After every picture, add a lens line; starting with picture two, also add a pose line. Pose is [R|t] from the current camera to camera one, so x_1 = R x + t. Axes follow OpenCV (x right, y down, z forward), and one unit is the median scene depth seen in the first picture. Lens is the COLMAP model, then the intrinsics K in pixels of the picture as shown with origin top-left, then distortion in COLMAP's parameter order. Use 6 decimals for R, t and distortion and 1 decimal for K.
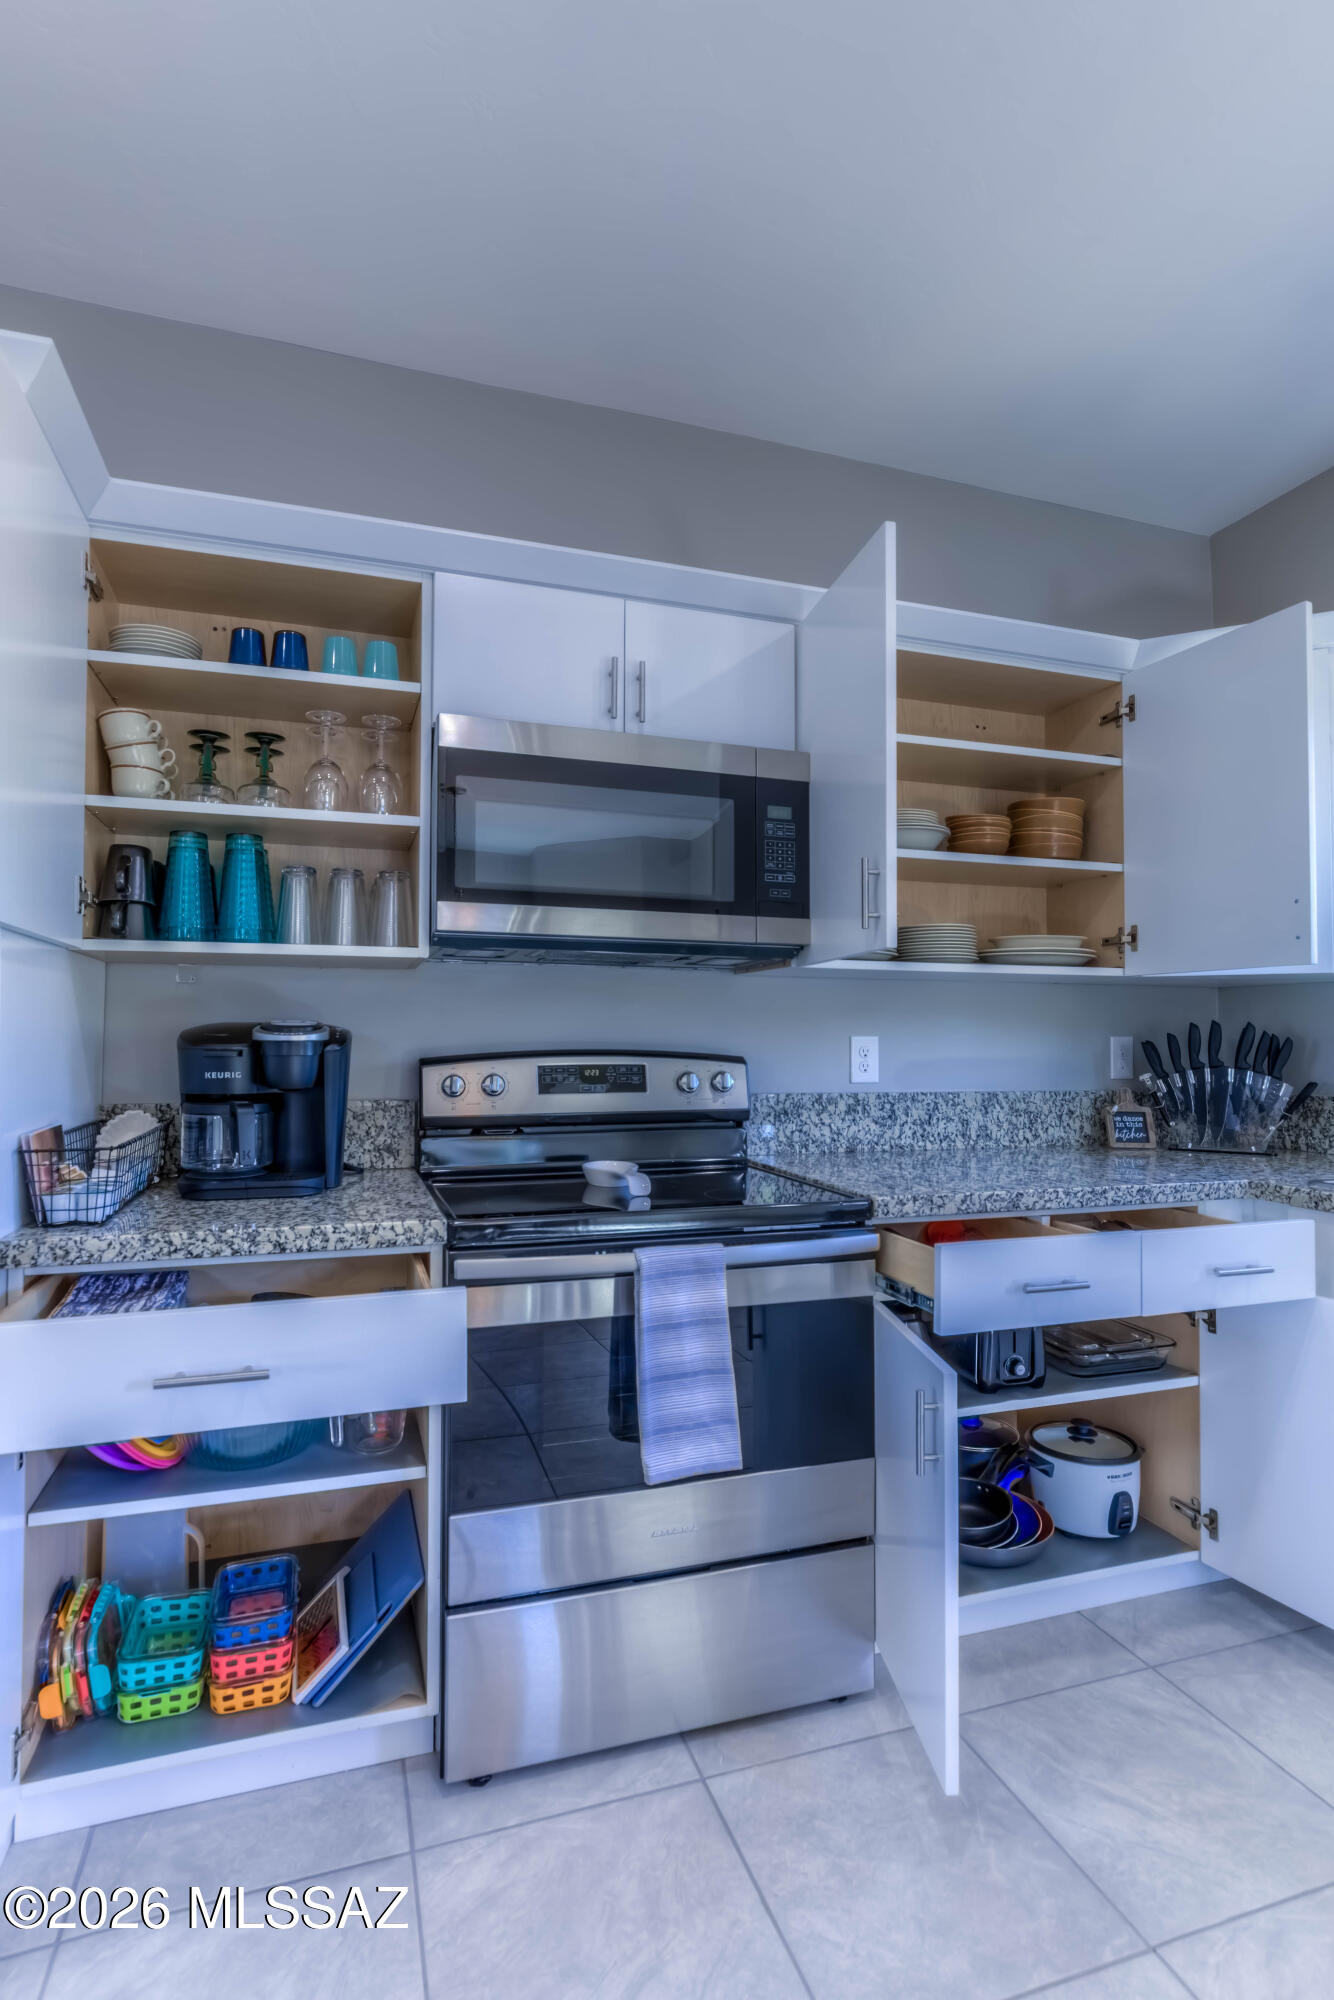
lens RADIAL K [[1001.1, 0, 666.5], [0, 1001.1, 1005.0], [0, 0, 1]] dist [-0.004511, -0.000936]
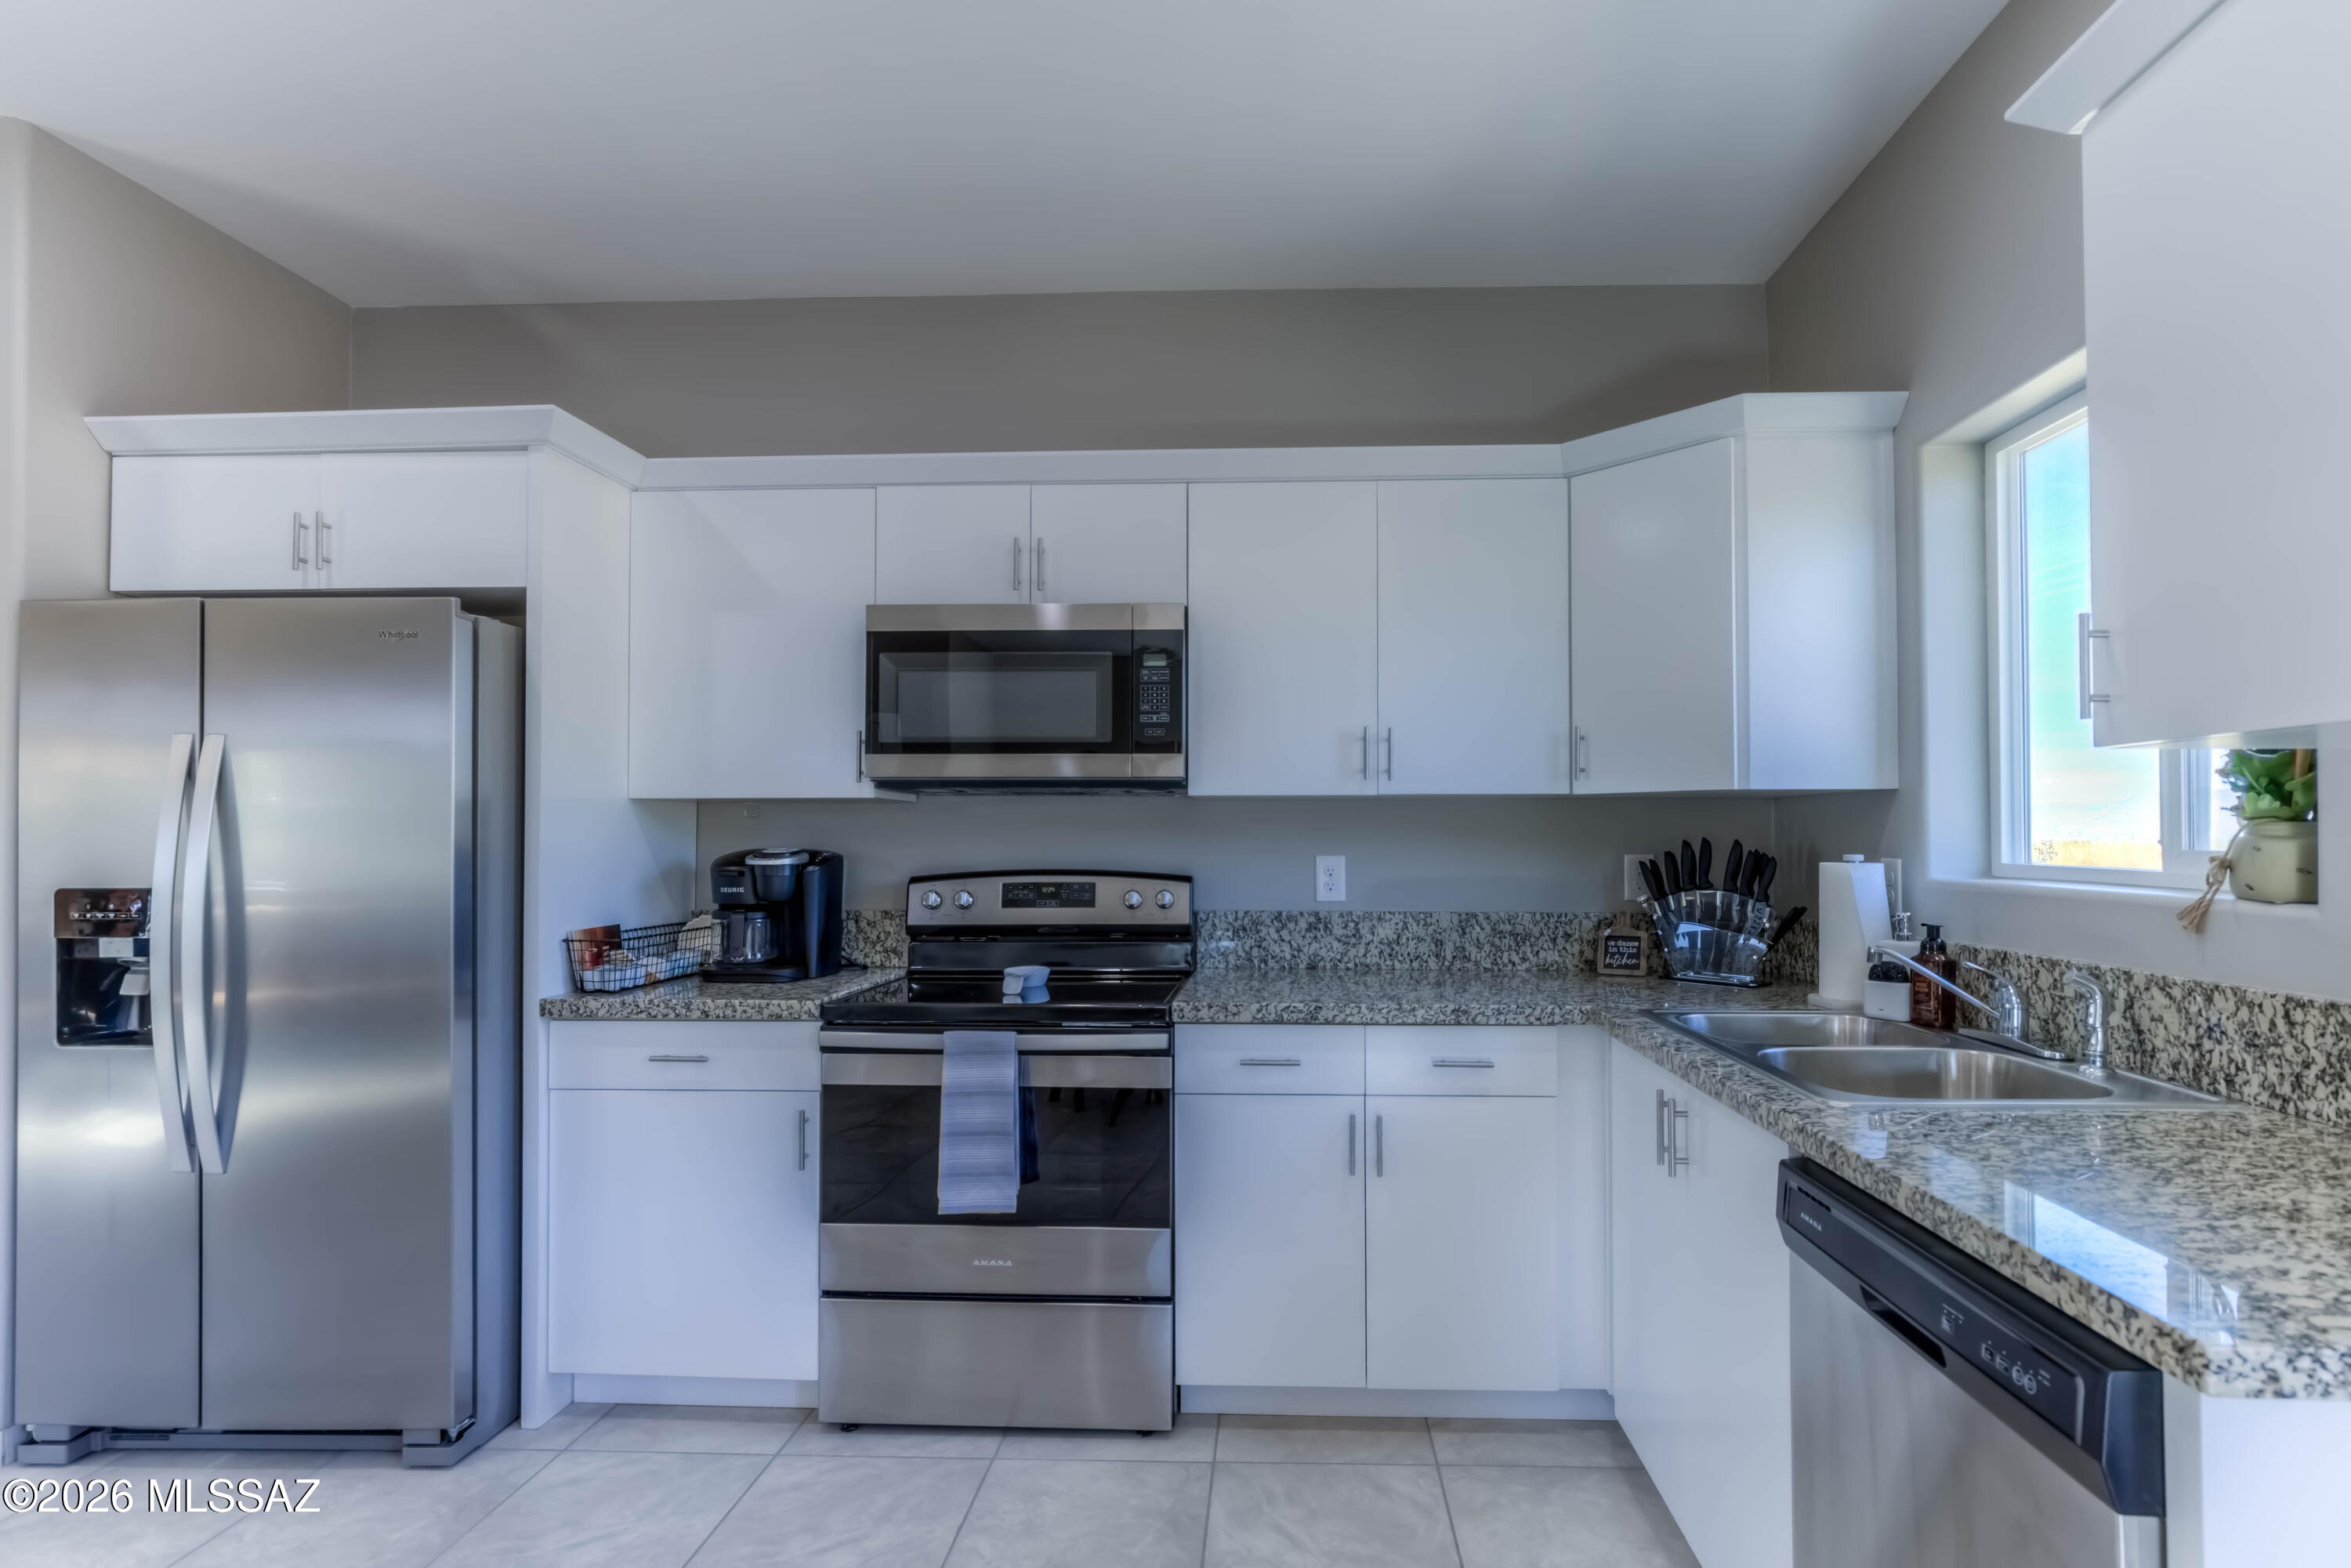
lens RADIAL K [[1159.1, 0, 1213.7], [0, 1159.1, 815.1], [0, 0, 1]] dist [-0.002940, 0.000721]
pose [[0.931679, -0.014075, -0.363010, 0.601982], [0.017883, 0.999815, 0.007131, -0.025059], [0.362842, -0.013136, 0.931758, -0.174568]]
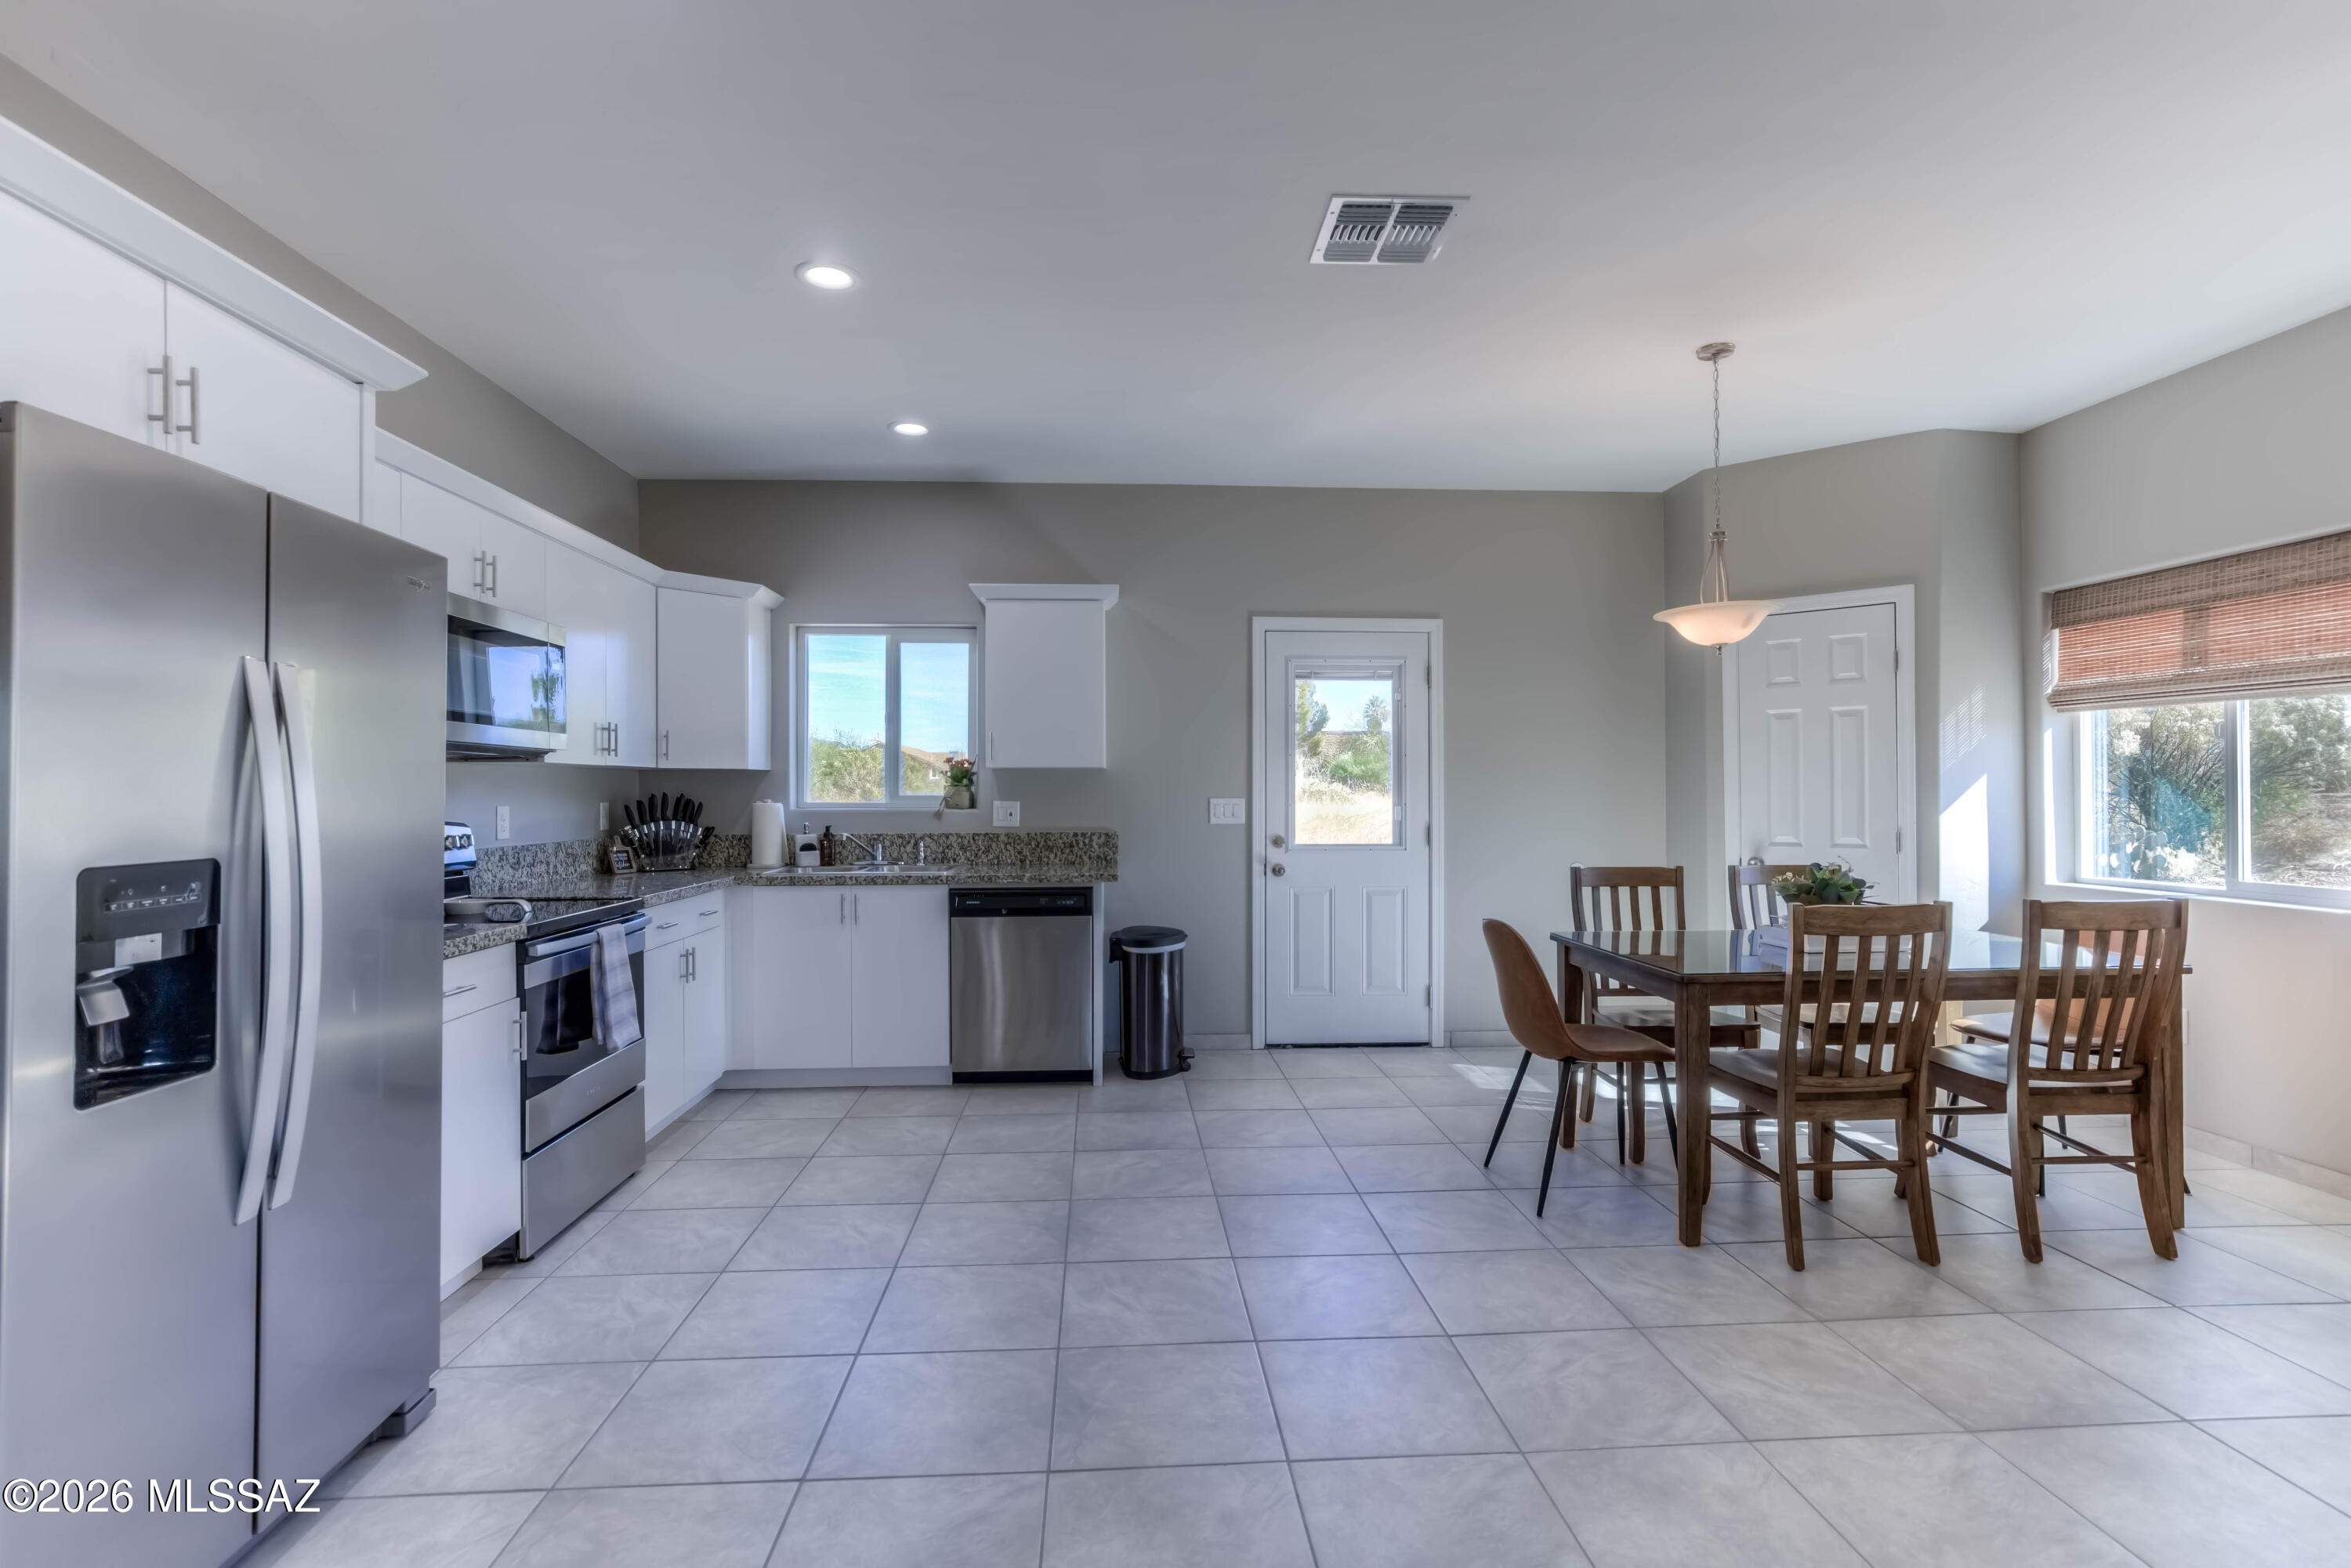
lens RADIAL K [[1176.7, 0, 1116.8], [0, 1176.7, 773.5], [0, 0, 1]] dist [-0.004511, -0.000936]
pose [[0.294917, 0.007127, 0.955496, -1.294469], [-0.023024, 0.999735, -0.000351, -0.040081], [-0.955245, -0.021896, 0.295003, -0.366216]]
